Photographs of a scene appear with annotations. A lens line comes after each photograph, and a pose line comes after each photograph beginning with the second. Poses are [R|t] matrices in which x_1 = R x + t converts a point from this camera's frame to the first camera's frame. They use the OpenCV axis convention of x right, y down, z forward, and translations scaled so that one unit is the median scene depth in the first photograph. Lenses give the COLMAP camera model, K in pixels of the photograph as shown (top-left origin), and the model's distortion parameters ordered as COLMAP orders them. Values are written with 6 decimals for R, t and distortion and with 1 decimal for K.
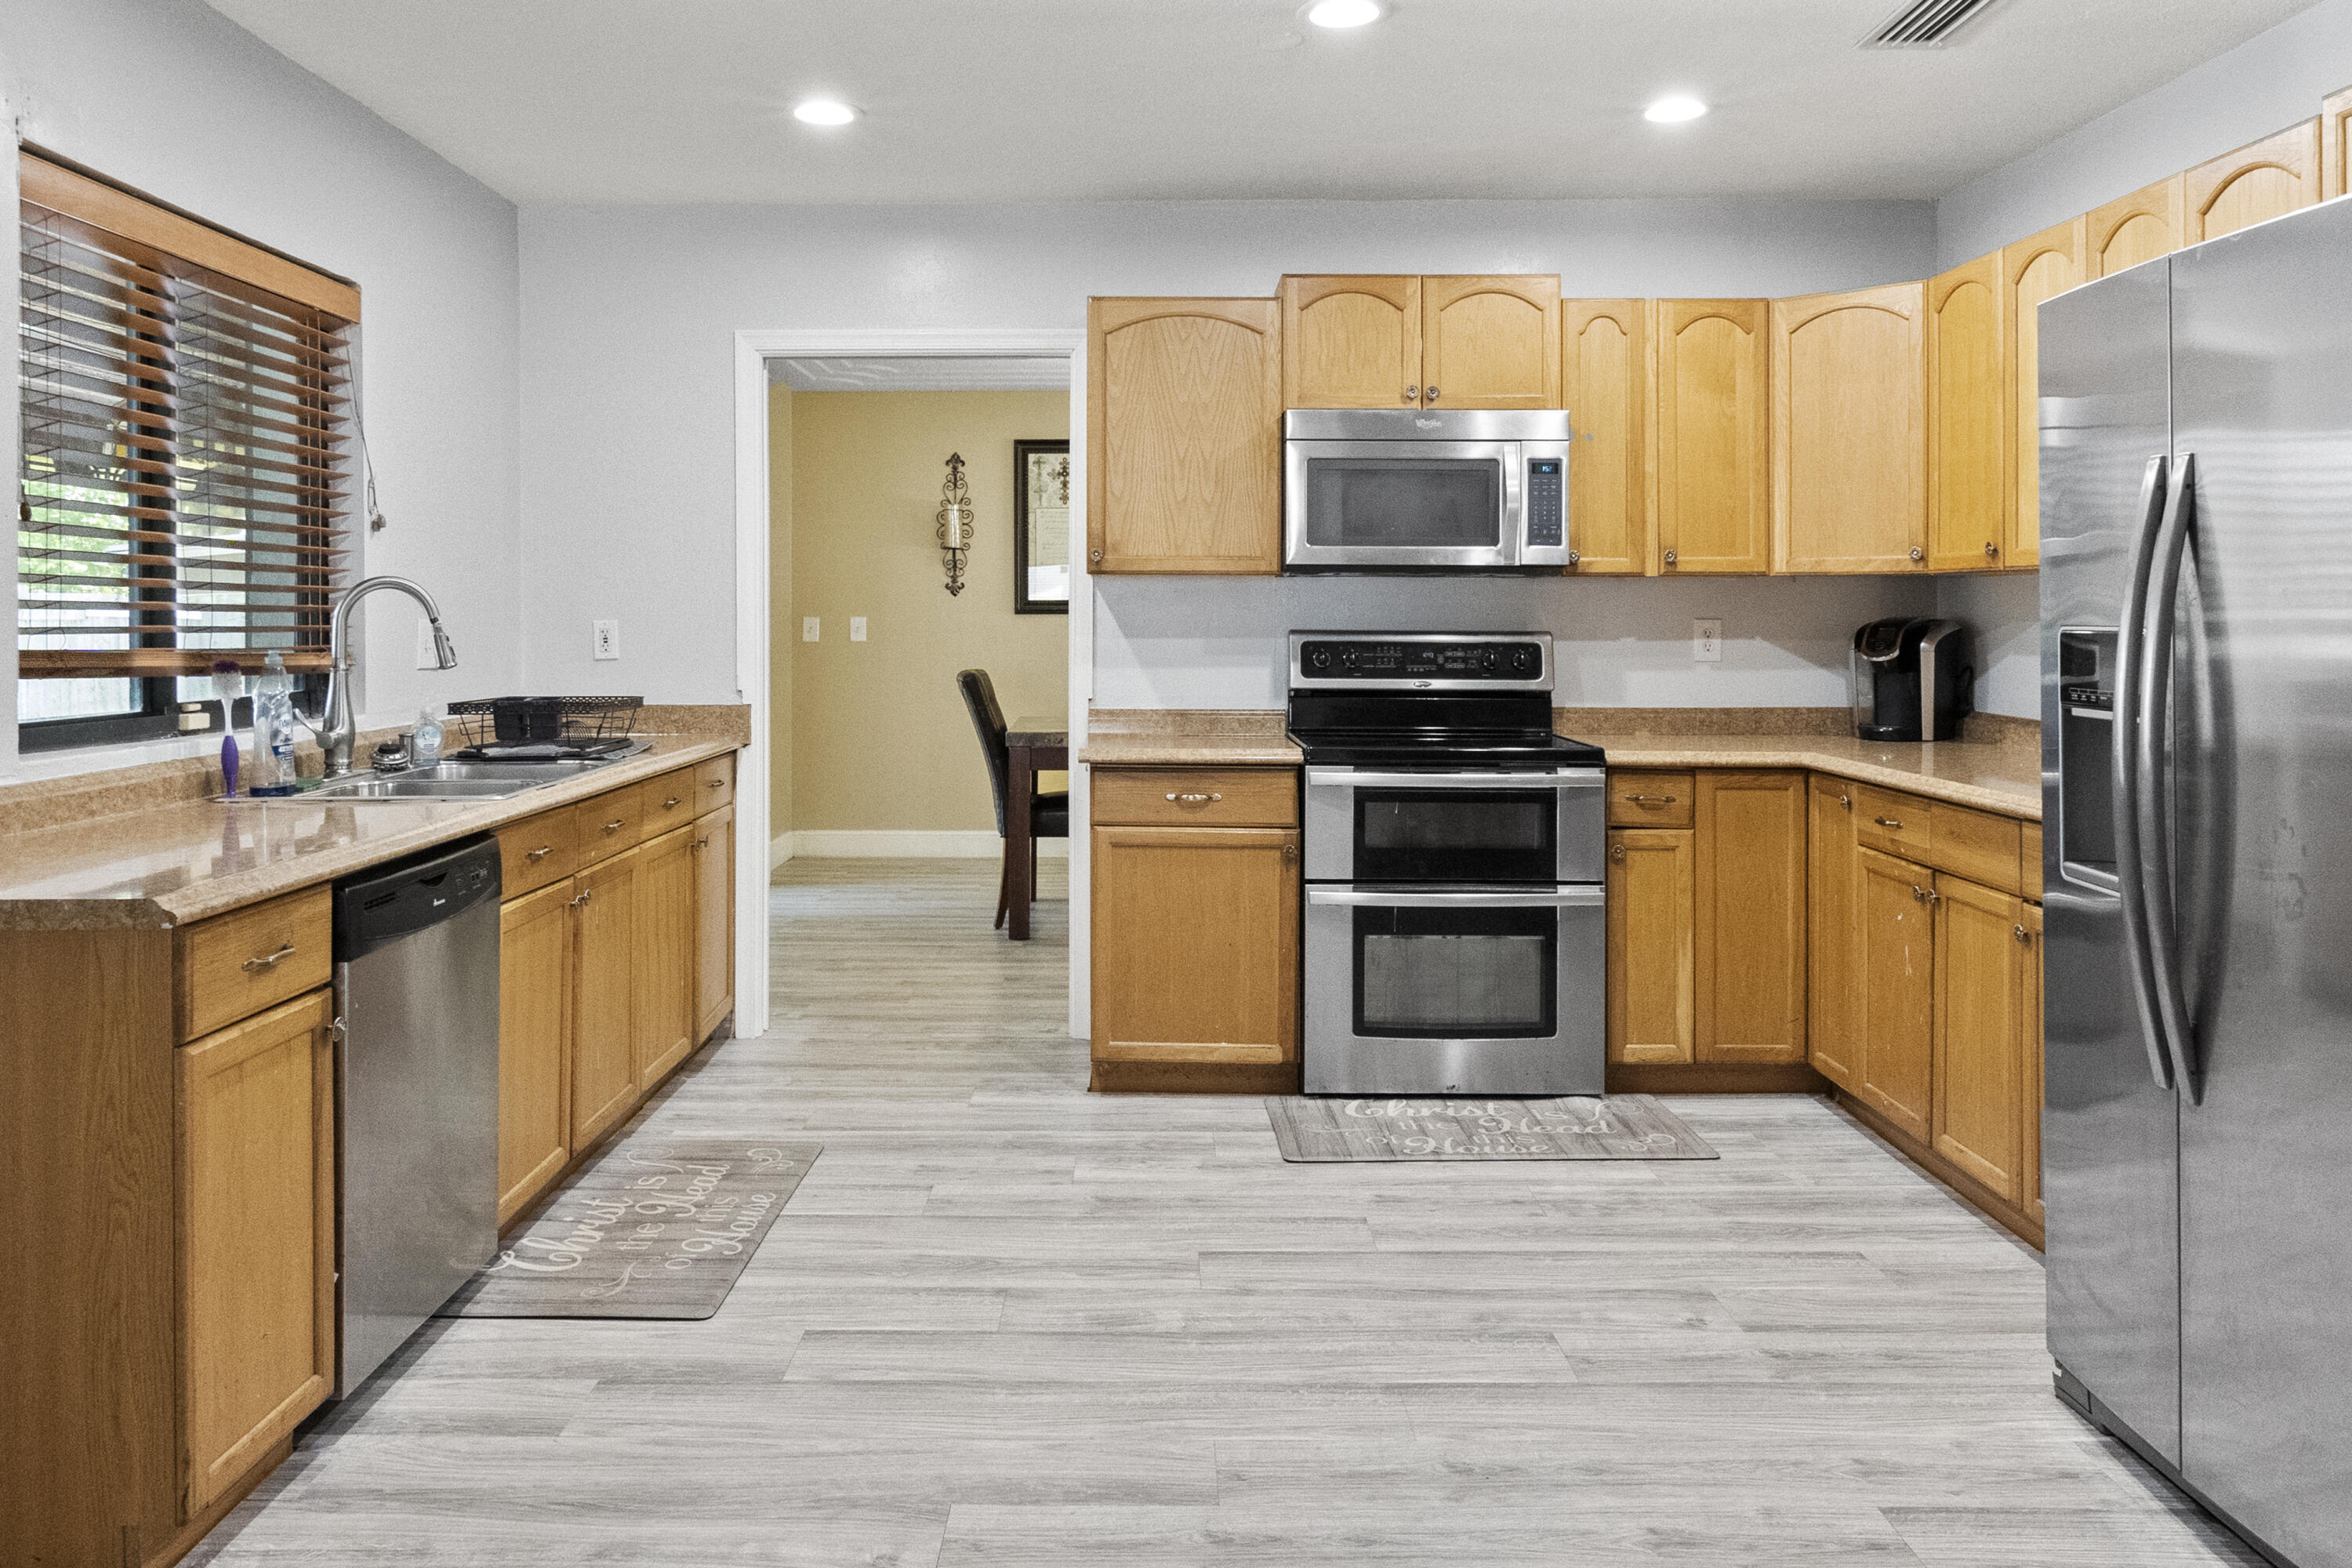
lens RADIAL K [[1709.1, 0, 1146.9], [0, 1709.1, 626.2], [0, 0, 1]] dist [-0.004333, -0.003252]
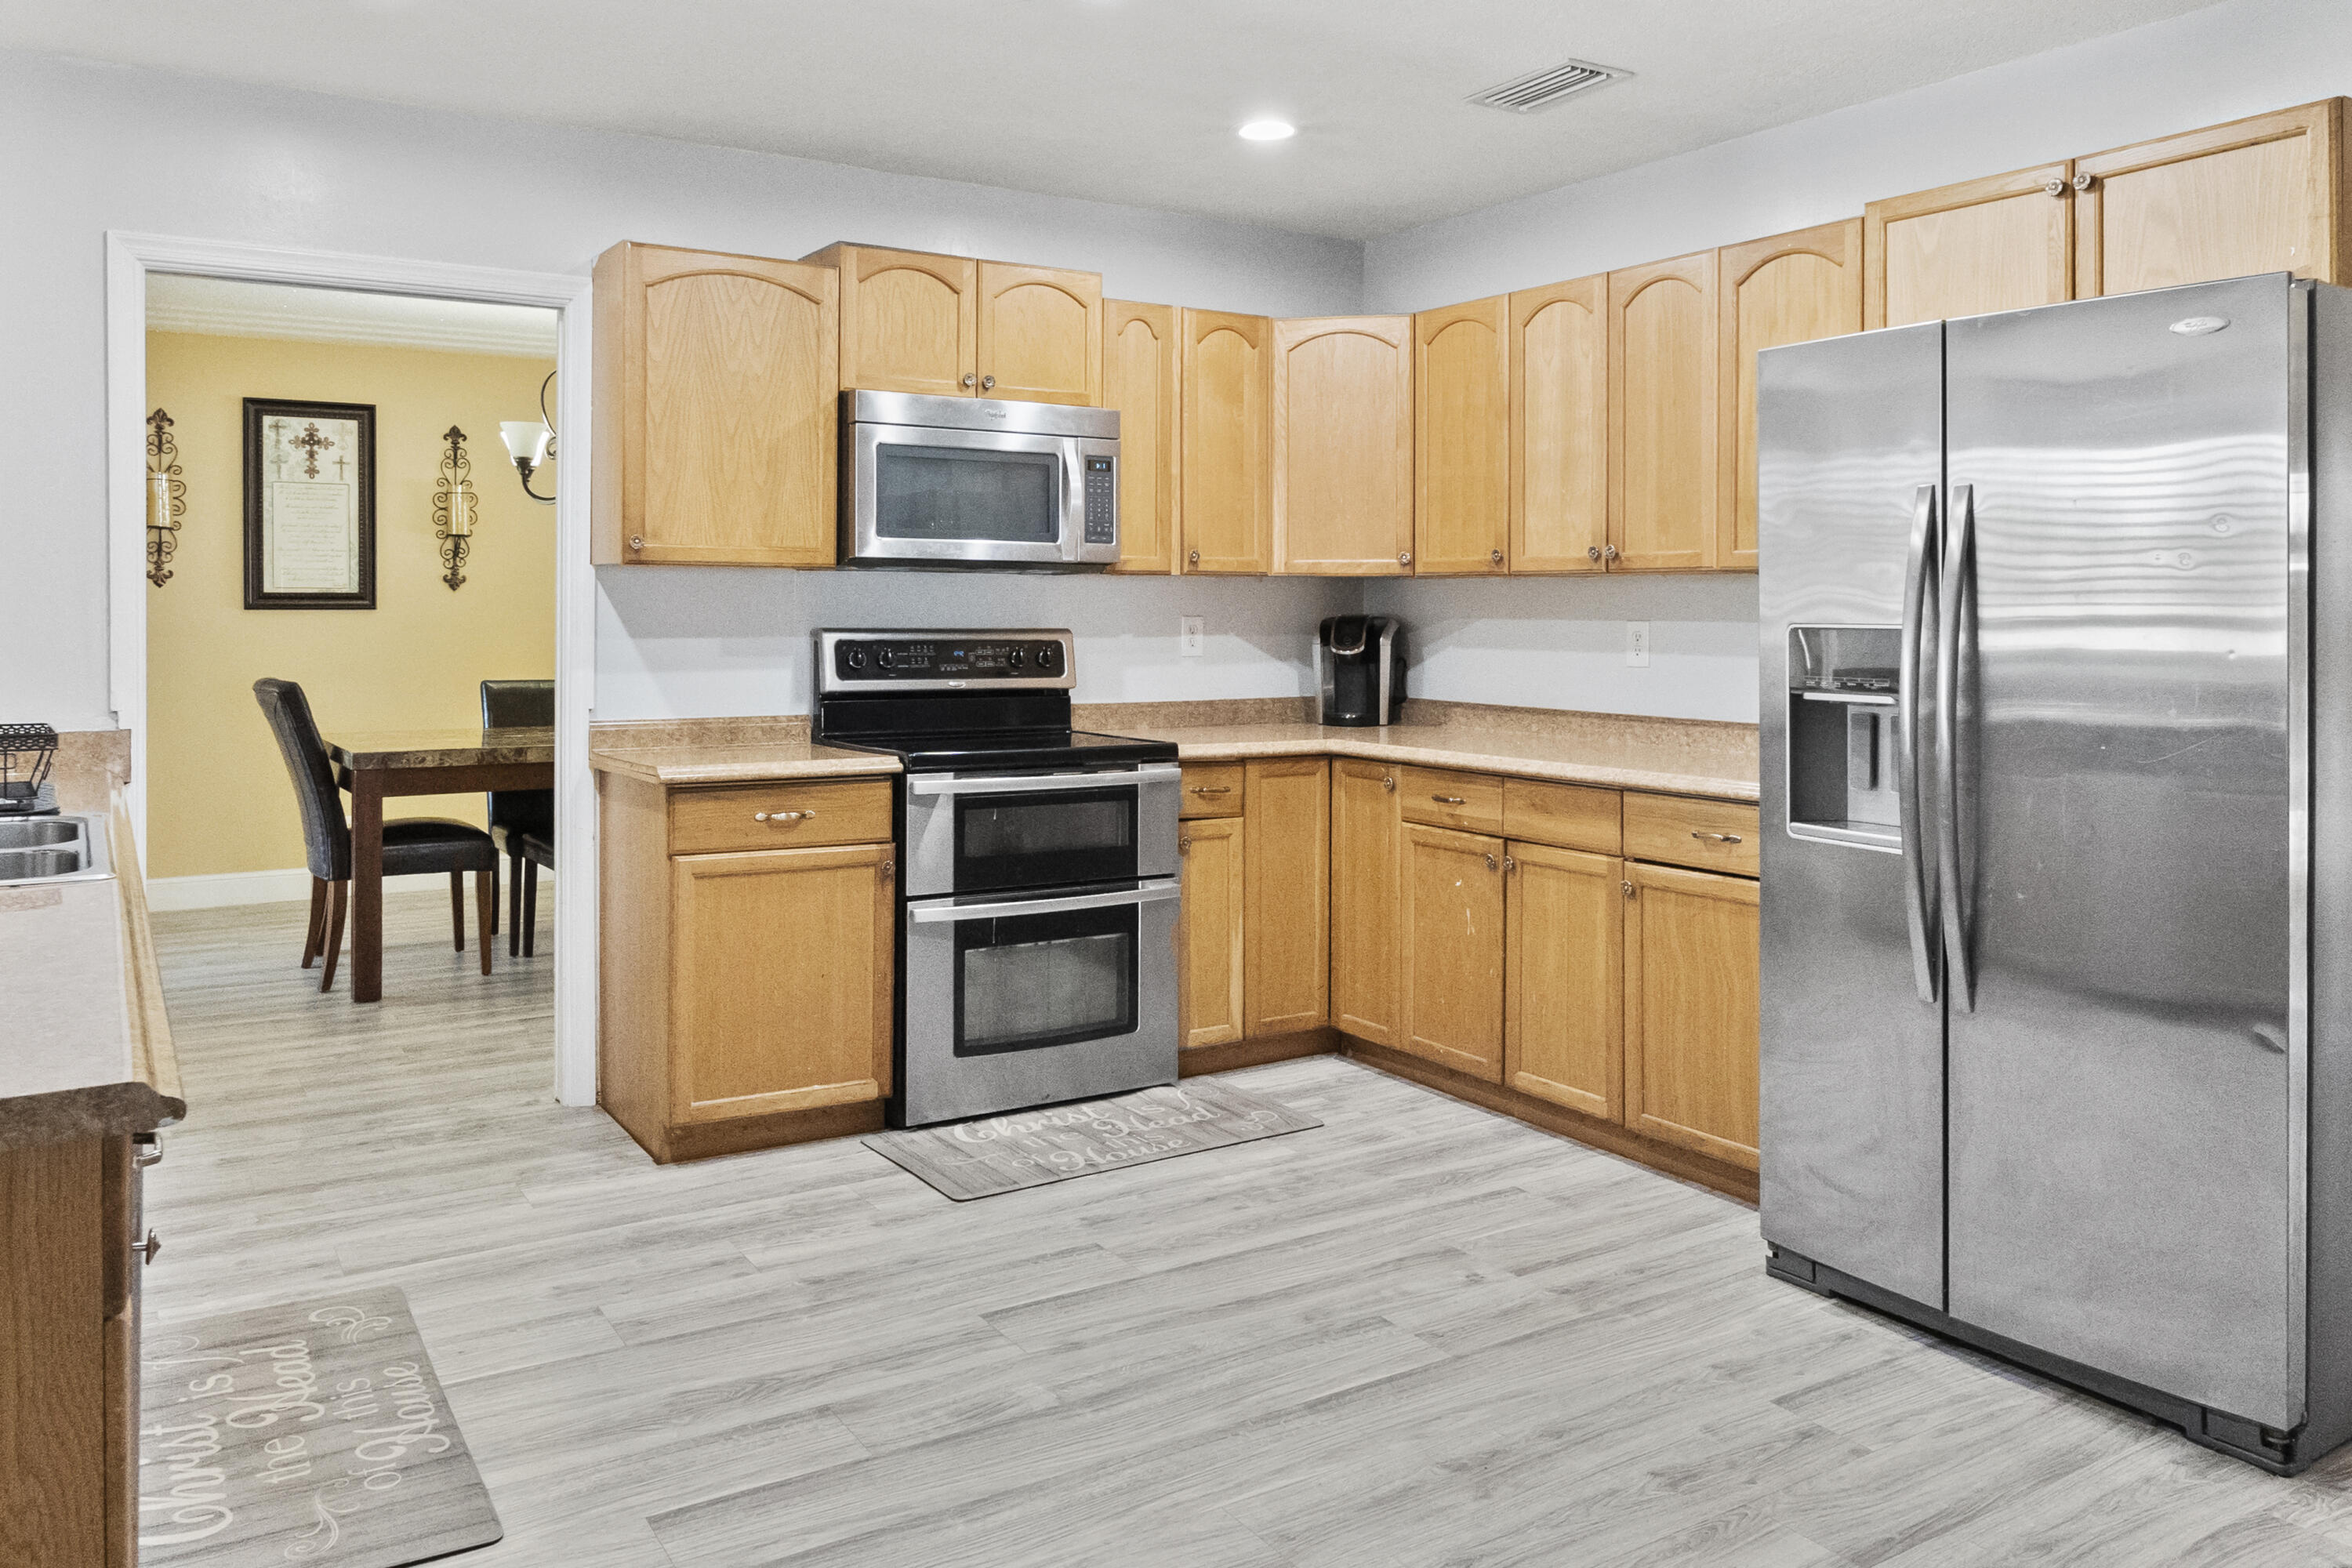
lens RADIAL K [[1709.1, 0, 1146.9], [0, 1709.1, 626.2], [0, 0, 1]] dist [-0.004333, -0.003252]
pose [[0.847021, -0.002611, 0.531553, -0.289462], [0.001400, 0.999995, 0.002681, -0.001058], [-0.531557, -0.001527, 0.847021, 0.144033]]
